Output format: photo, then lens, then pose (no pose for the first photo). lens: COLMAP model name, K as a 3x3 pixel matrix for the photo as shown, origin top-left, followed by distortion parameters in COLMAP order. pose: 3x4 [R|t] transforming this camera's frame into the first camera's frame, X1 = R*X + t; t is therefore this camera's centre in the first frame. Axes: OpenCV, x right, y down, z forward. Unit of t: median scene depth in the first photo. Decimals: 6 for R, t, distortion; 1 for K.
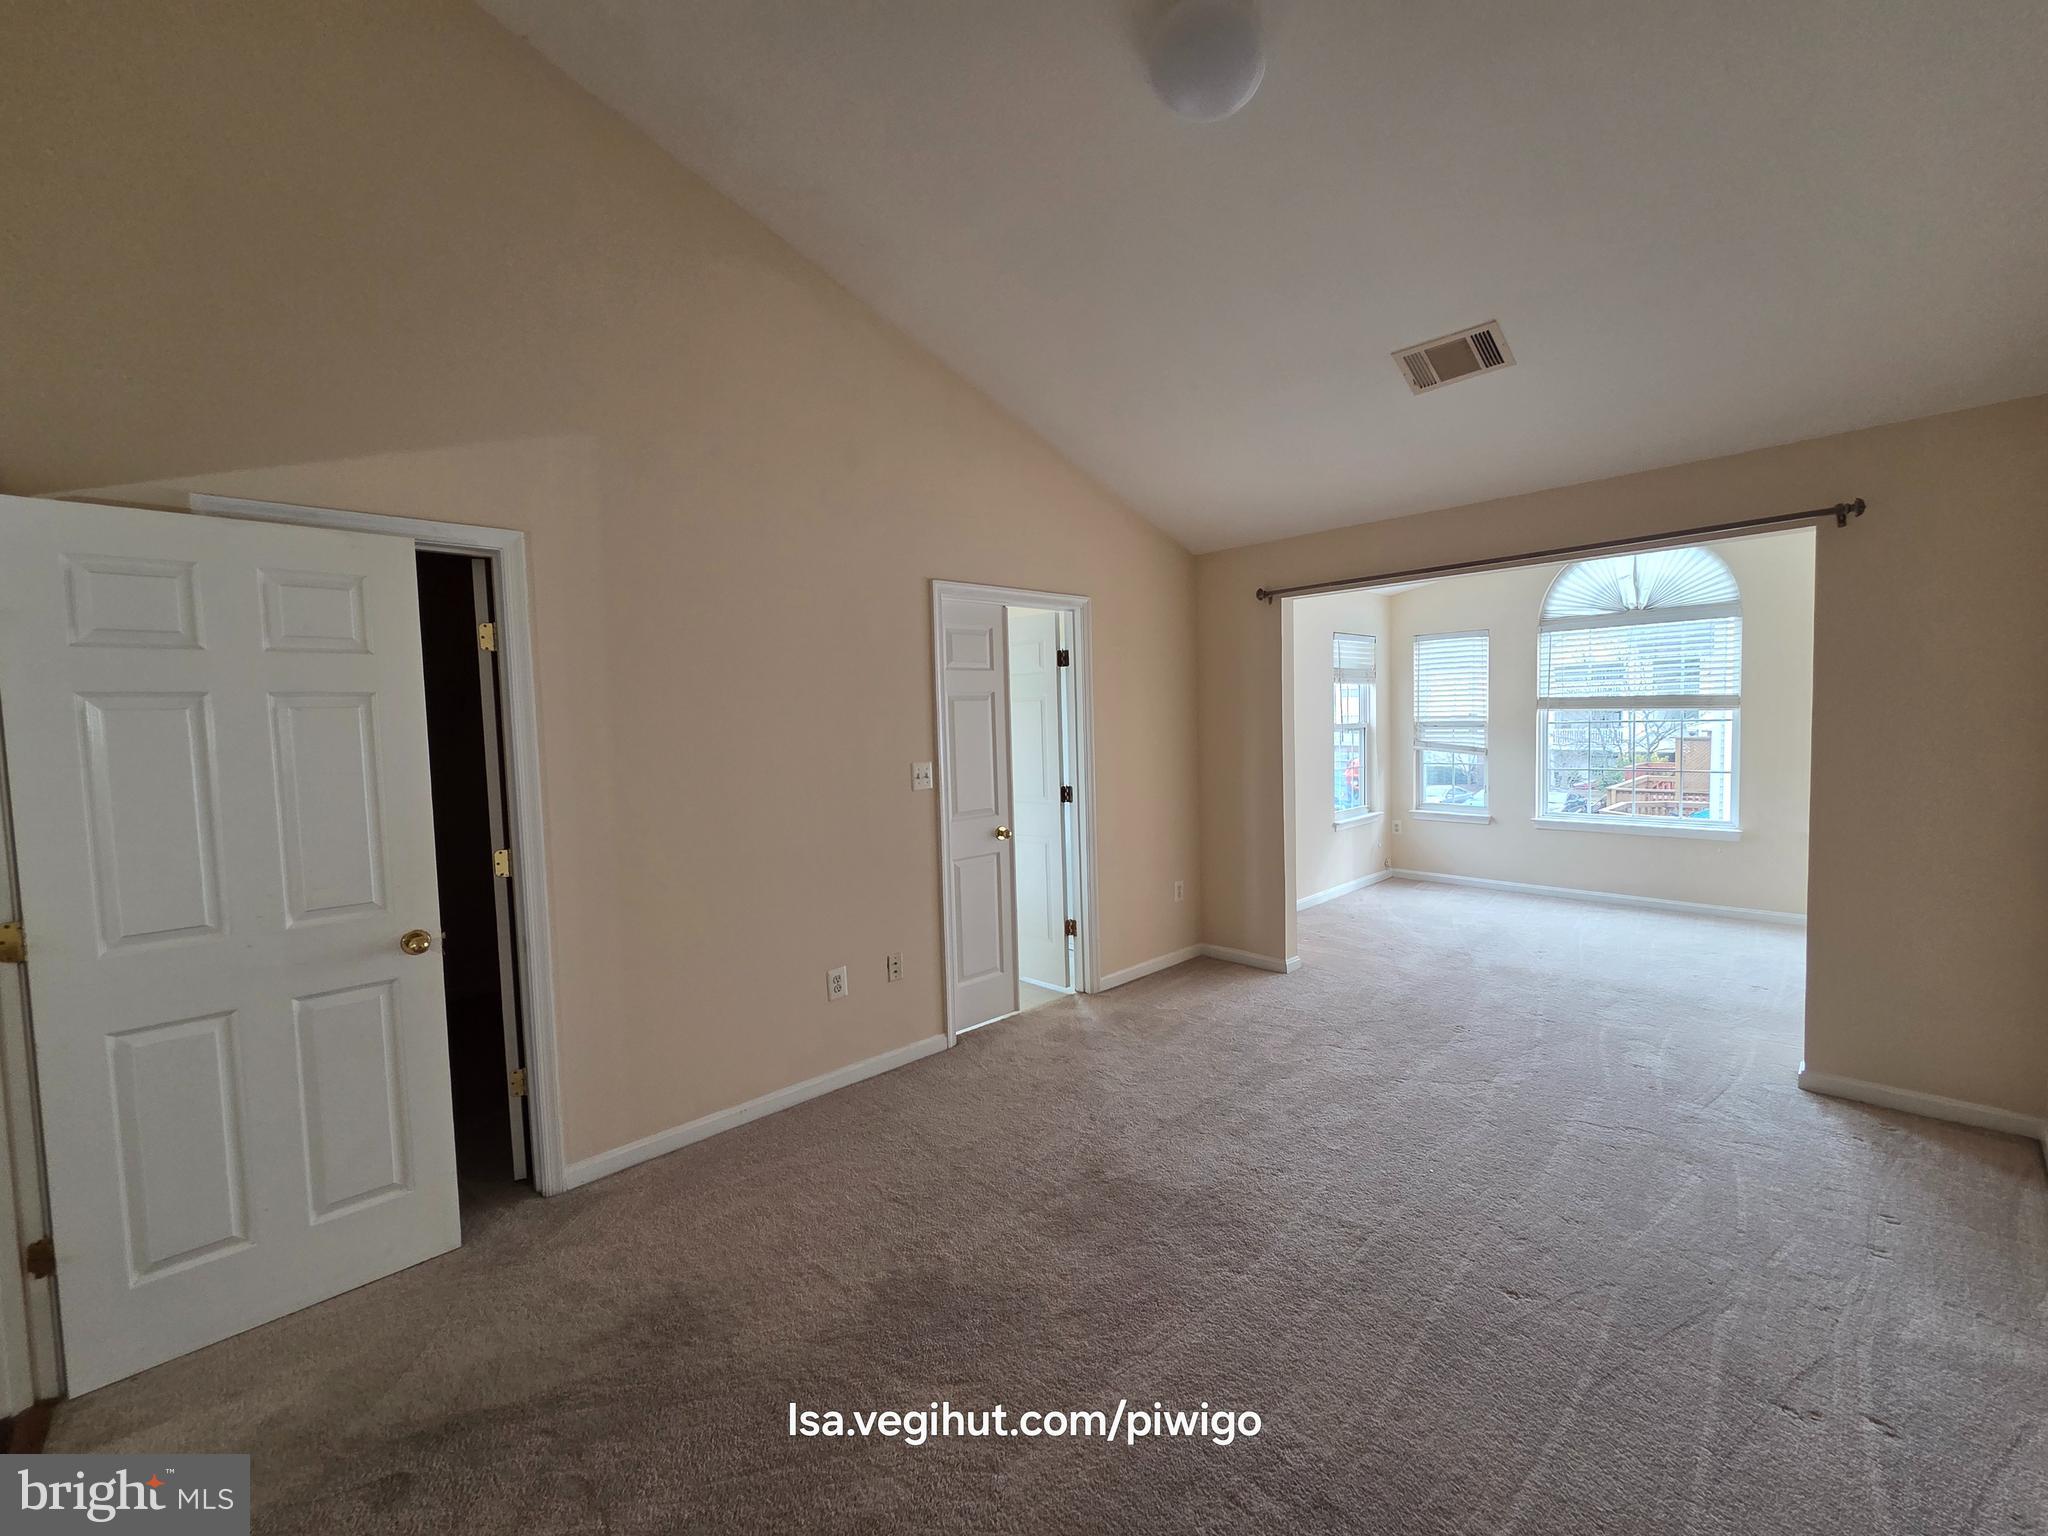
lens RADIAL K [[846.8, 0, 1010.7], [0, 846.8, 770.0], [0, 0, 1]] dist [0.015124, -0.000443]
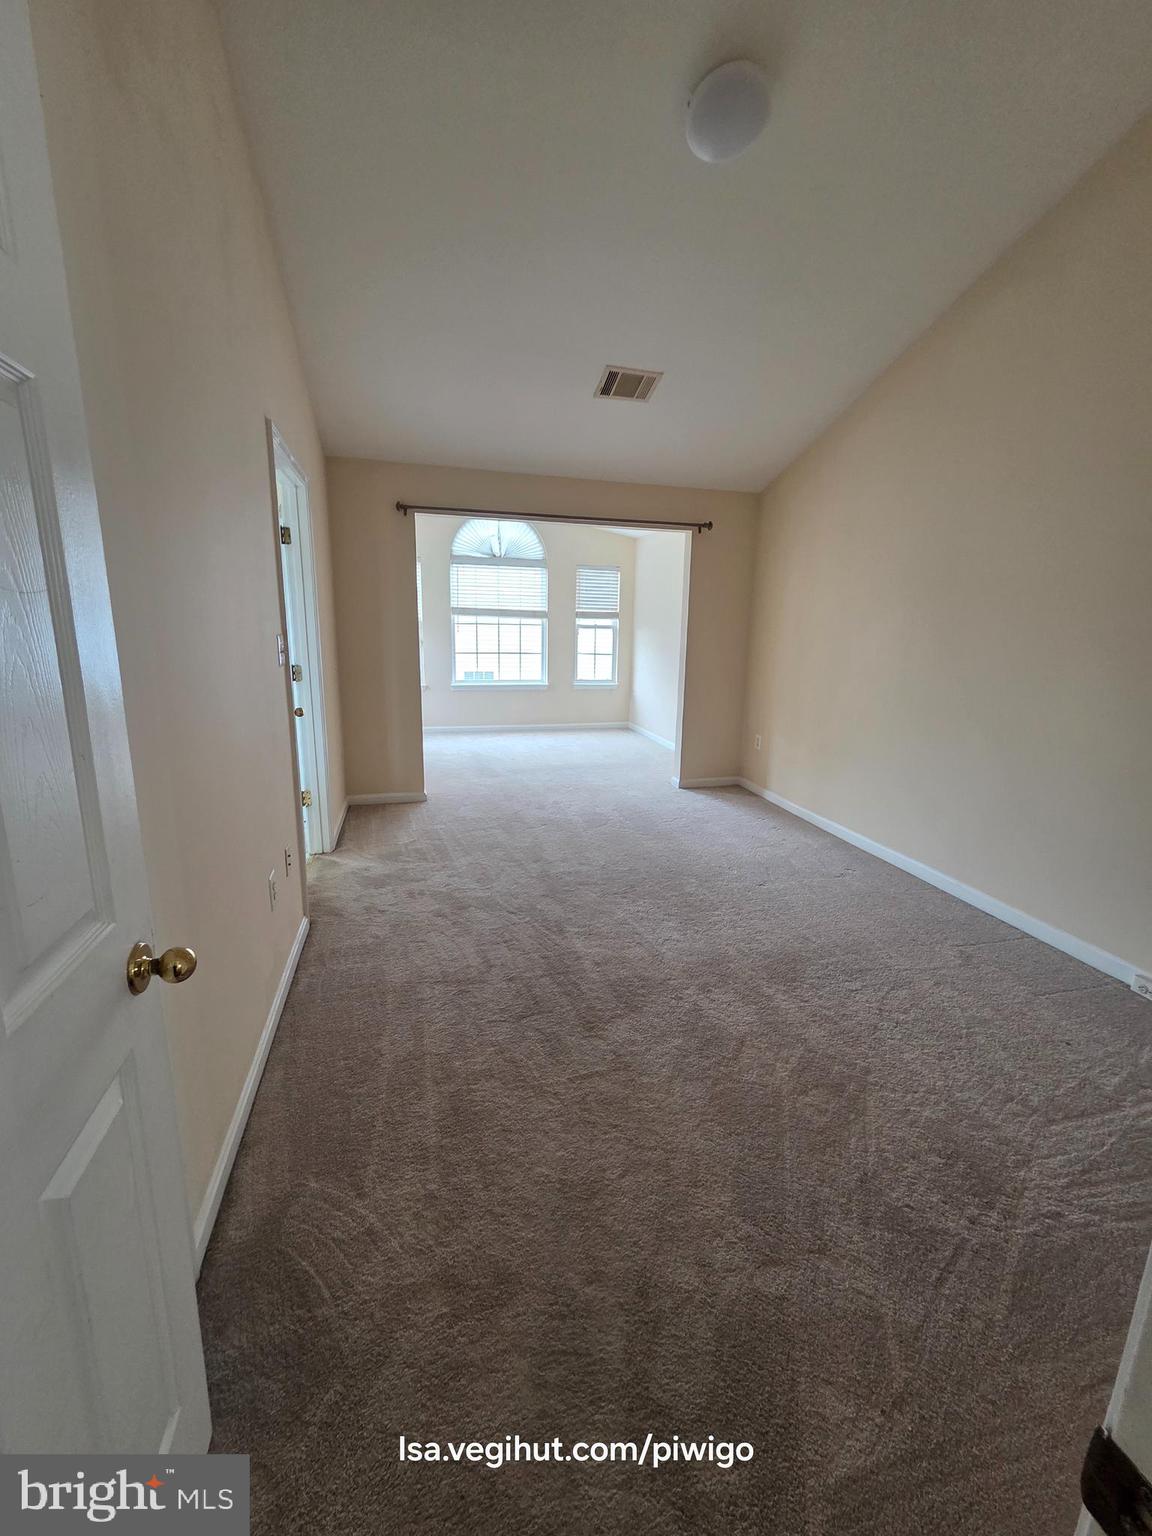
lens RADIAL K [[635.1, 0, 577.1], [0, 635.1, 761.2], [0, 0, 1]] dist [0.015124, -0.000443]
pose [[0.466882, -0.152497, 0.871072, -0.521889], [0.021940, 0.986713, 0.160983, 0.019029], [-0.884048, -0.056048, 0.464024, 0.363924]]
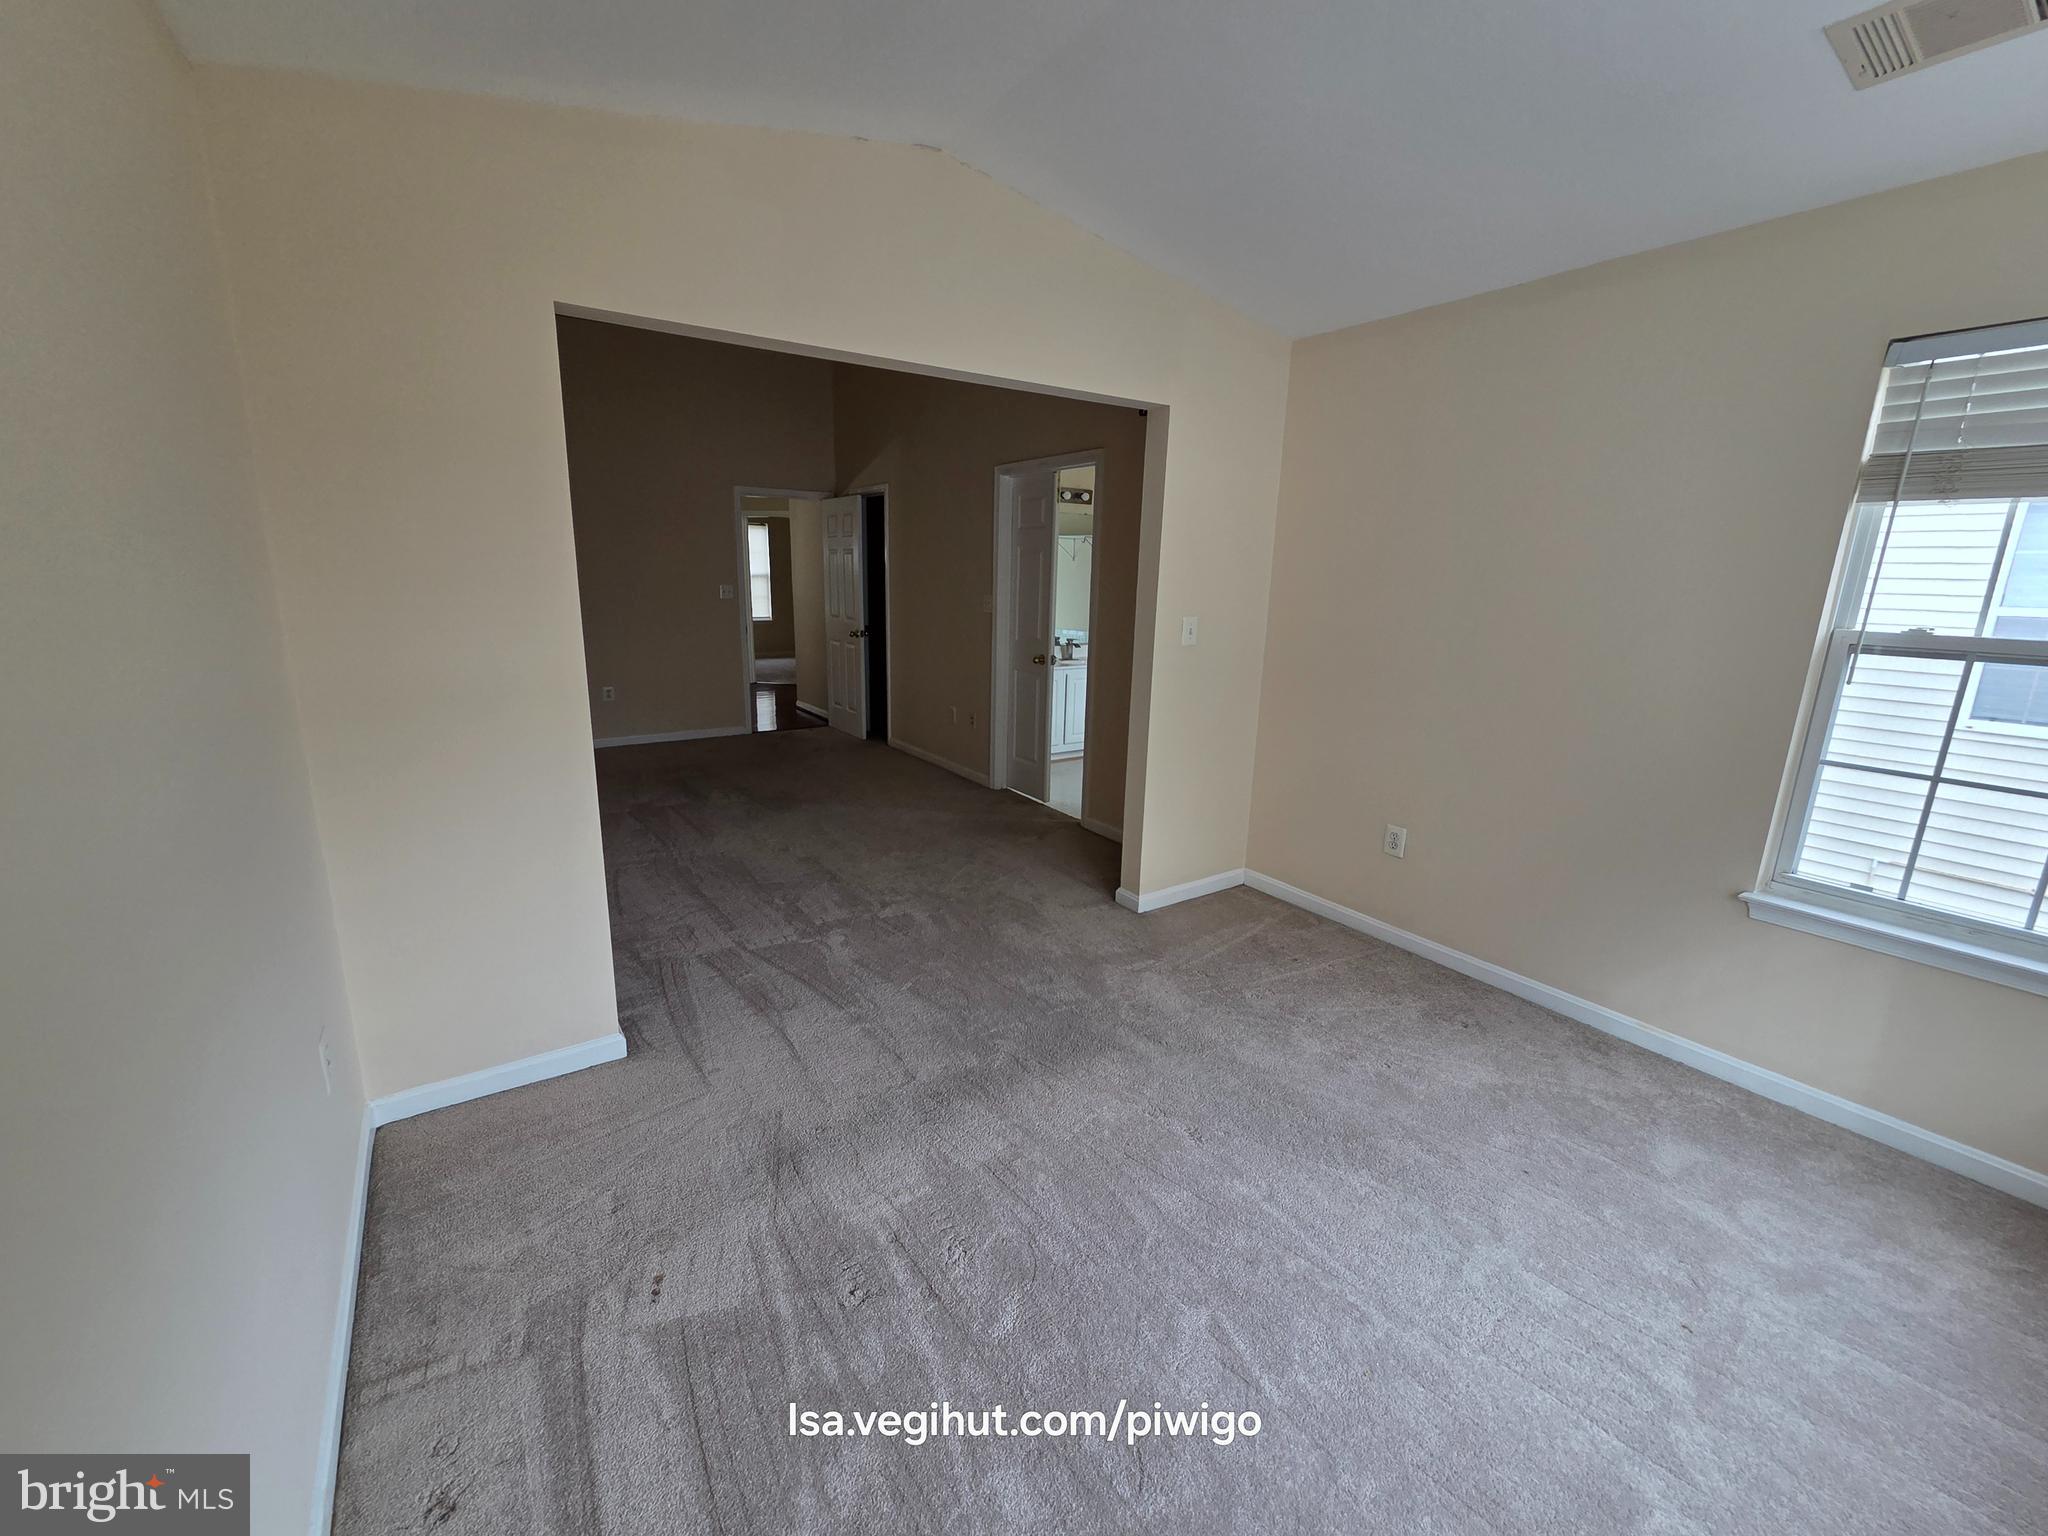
lens RADIAL K [[846.8, 0, 1010.7], [0, 846.8, 770.0], [0, 0, 1]] dist [0.015124, -0.000443]
pose [[-0.157480, 0.260574, -0.952524, 1.269175], [-0.076244, 0.958472, 0.274806, -0.115184], [0.984575, 0.115901, -0.131073, 1.152217]]
